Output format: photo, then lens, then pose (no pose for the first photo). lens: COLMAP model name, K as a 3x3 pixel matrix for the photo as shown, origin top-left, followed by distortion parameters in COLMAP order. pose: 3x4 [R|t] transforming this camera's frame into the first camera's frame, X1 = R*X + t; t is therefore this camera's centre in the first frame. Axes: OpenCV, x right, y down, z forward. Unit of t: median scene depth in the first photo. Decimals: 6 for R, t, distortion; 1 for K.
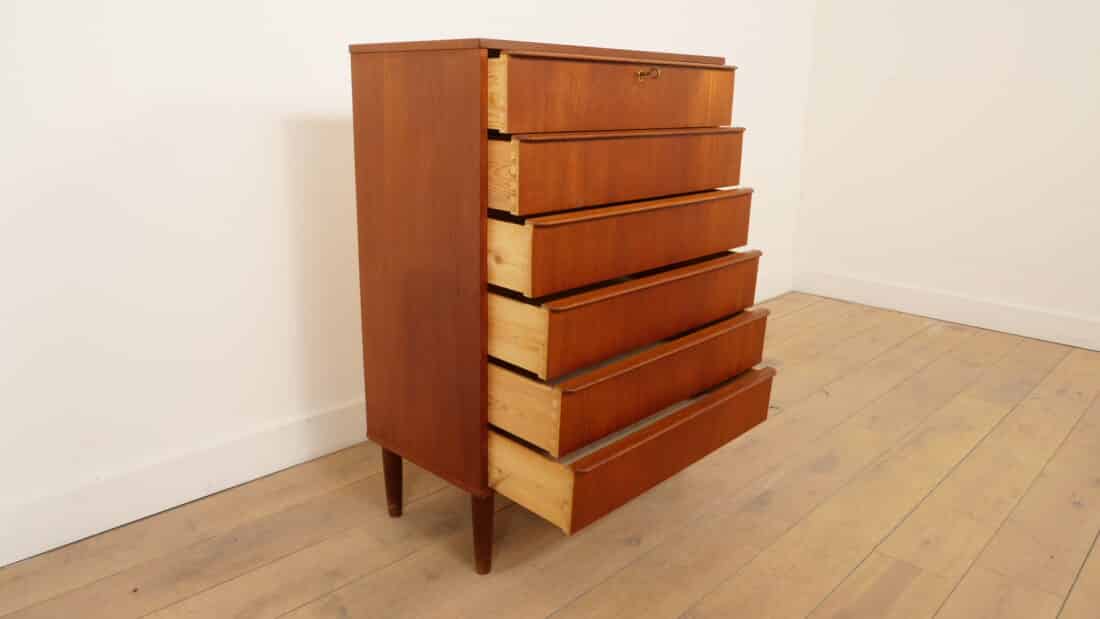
lens RADIAL K [[785.3, 0, 551.6], [0, 785.3, 286.9], [0, 0, 1]] dist [-0.033959, 0.000531]
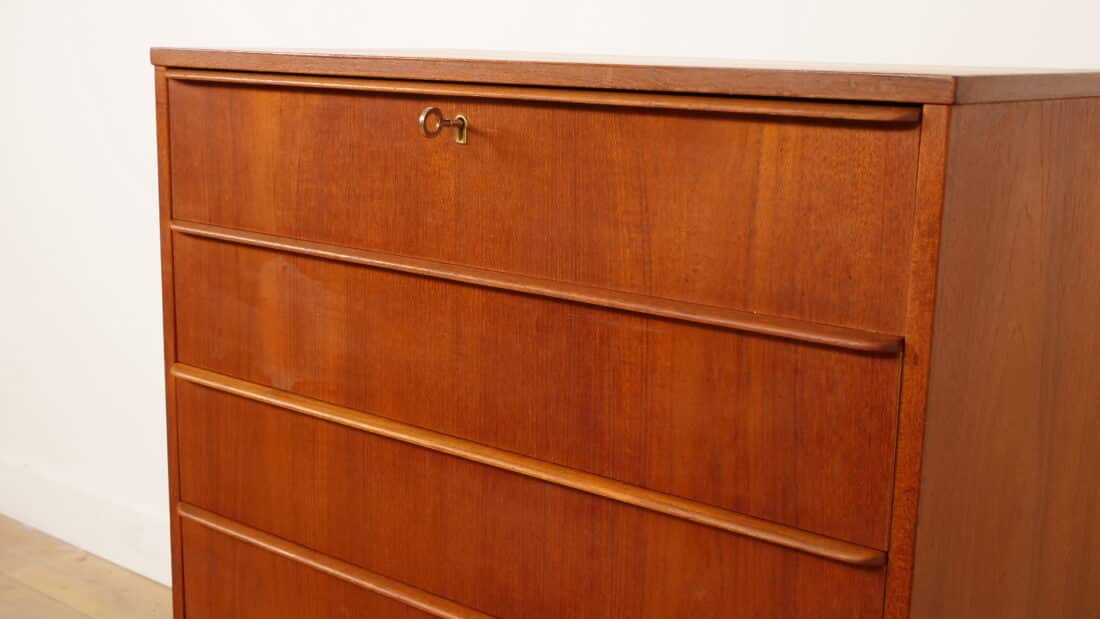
lens RADIAL K [[1385.5, 0, 550.0], [0, 1385.5, 309.5], [0, 0, 1]] dist [-0.016808, -0.013432]
pose [[0.070206, 0.176994, -0.981705, 0.657809], [-0.263639, 0.952432, 0.152862, -0.241191], [0.962063, 0.248084, 0.113529, 0.788141]]
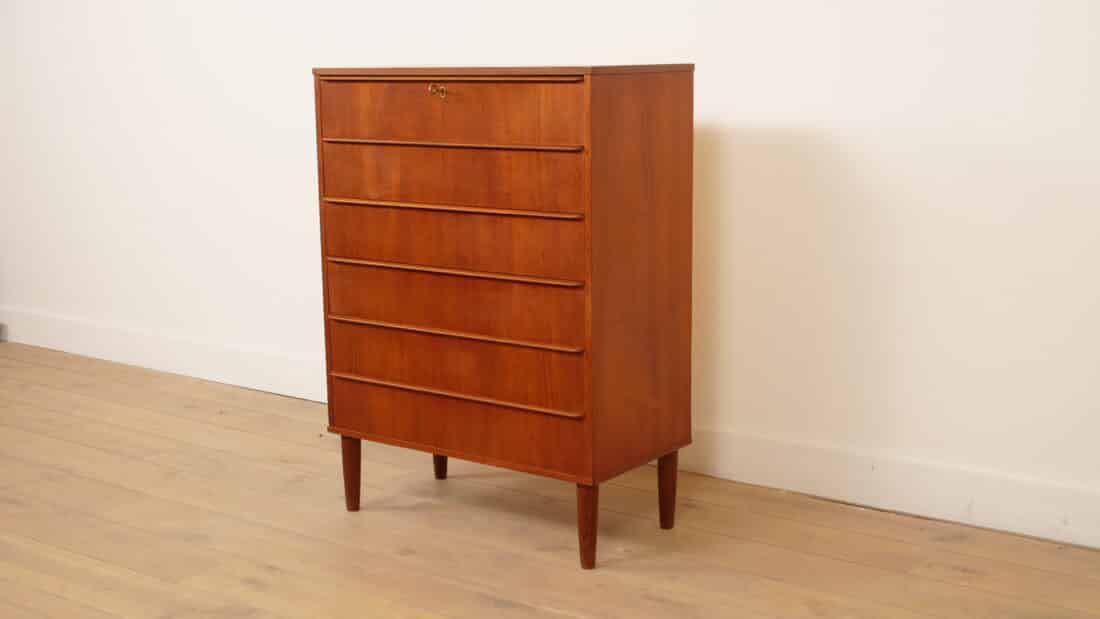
lens RADIAL K [[1426.2, 0, 550.0], [0, 1426.2, 309.5], [0, 0, 1]] dist [-0.012481, -0.016094]
pose [[0.122430, 0.159215, -0.979623, 1.743783], [-0.228716, 0.965008, 0.128255, -0.212937], [0.965764, 0.208353, 0.154560, 0.717281]]
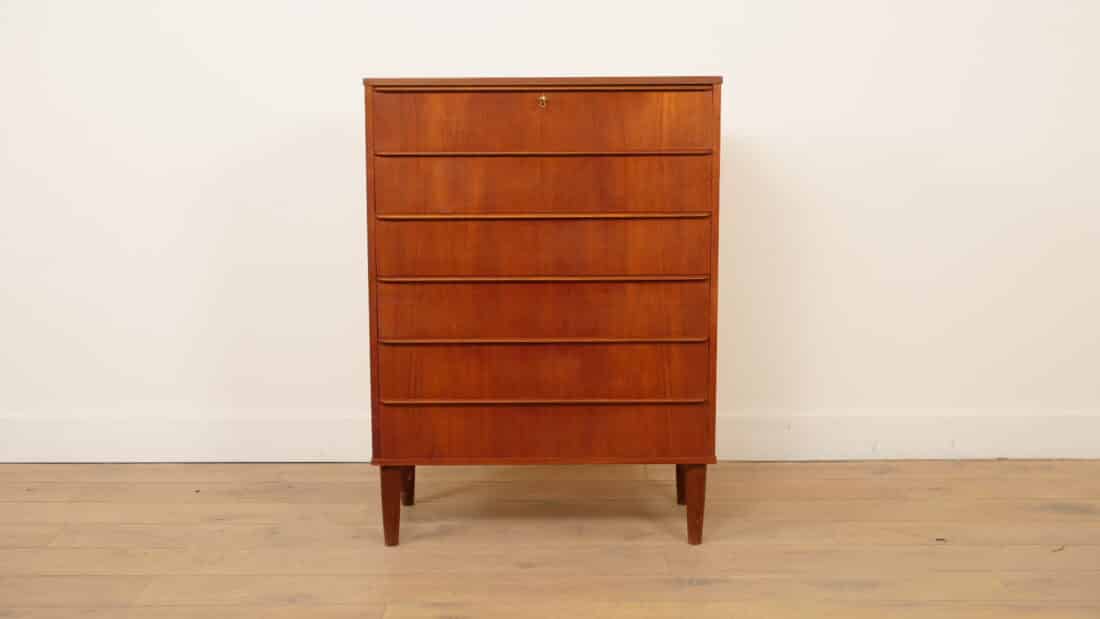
lens RADIAL K [[1520.5, 0, 550.0], [0, 1520.5, 309.5], [0, 0, 1]] dist [0.013552, -0.010508]
pose [[0.675596, 0.102202, -0.730154, 1.404079], [-0.162778, 0.986583, -0.012520, 0.041761], [0.719078, 0.127311, 0.683168, -0.364079]]
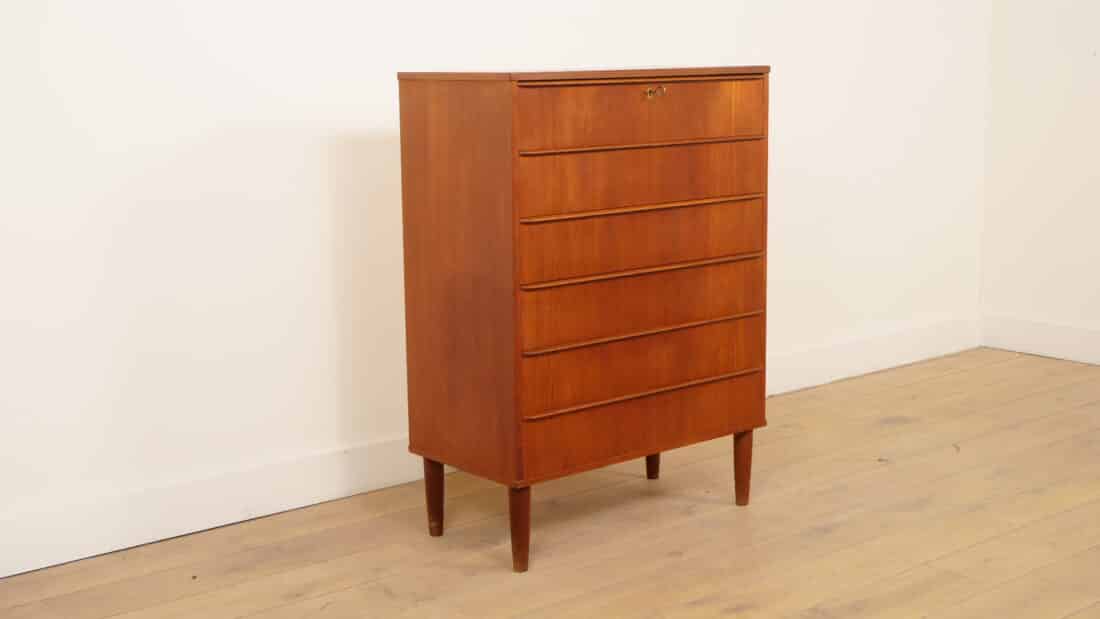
lens RADIAL K [[1520.5, 0, 550.0], [0, 1520.5, 309.5], [0, 0, 1]] dist [0.013552, -0.010508]
pose [[0.992315, -0.012105, -0.123147, 0.190853], [0.002640, 0.997049, -0.076727, 0.170241], [0.123712, 0.075812, 0.989418, -0.945079]]
